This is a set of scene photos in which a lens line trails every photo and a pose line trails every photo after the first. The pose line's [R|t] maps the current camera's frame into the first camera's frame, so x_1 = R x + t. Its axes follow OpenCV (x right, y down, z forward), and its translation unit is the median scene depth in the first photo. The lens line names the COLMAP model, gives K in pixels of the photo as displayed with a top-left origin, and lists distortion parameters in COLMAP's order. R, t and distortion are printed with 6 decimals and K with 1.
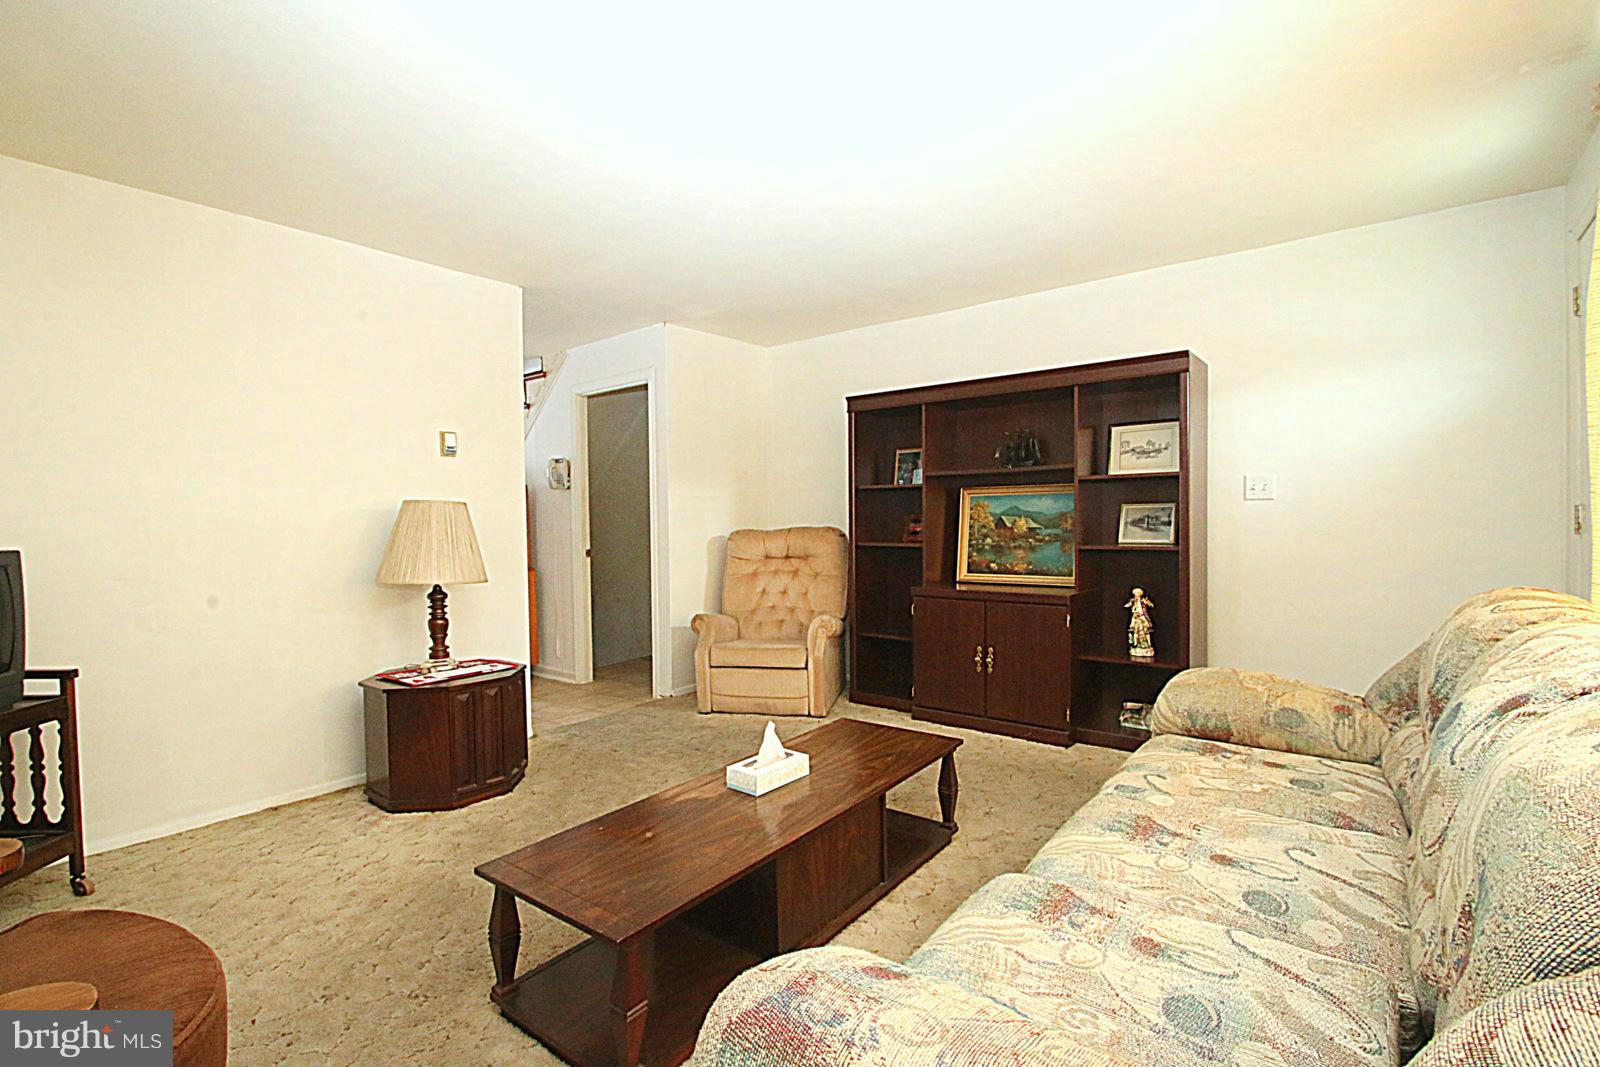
lens RADIAL K [[744.3, 0, 795.2], [0, 744.3, 528.0], [0, 0, 1]] dist [0.004900, -0.013677]
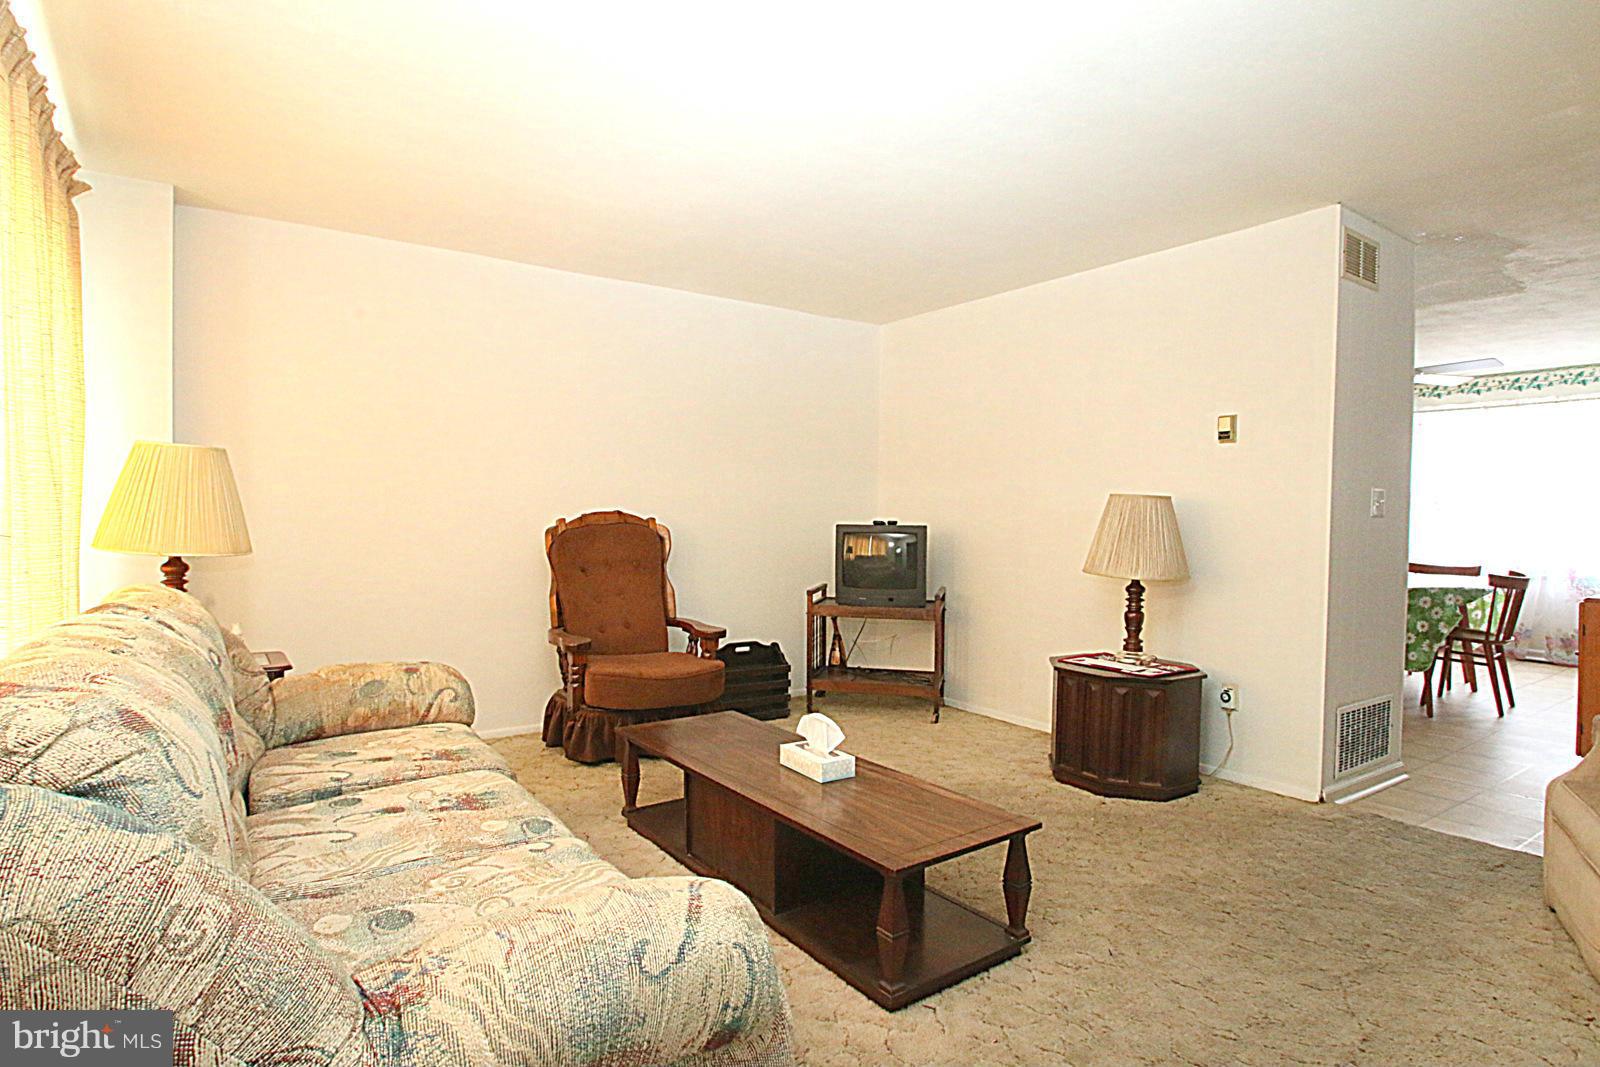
lens RADIAL K [[848.4, 0, 789.5], [0, 848.4, 543.7], [0, 0, 1]] dist [-0.002576, -0.015587]
pose [[-0.301305, 0.047096, -0.952364, 0.858346], [-0.014074, 0.998451, 0.053828, -0.028714], [0.953424, 0.029622, -0.300175, 1.038738]]
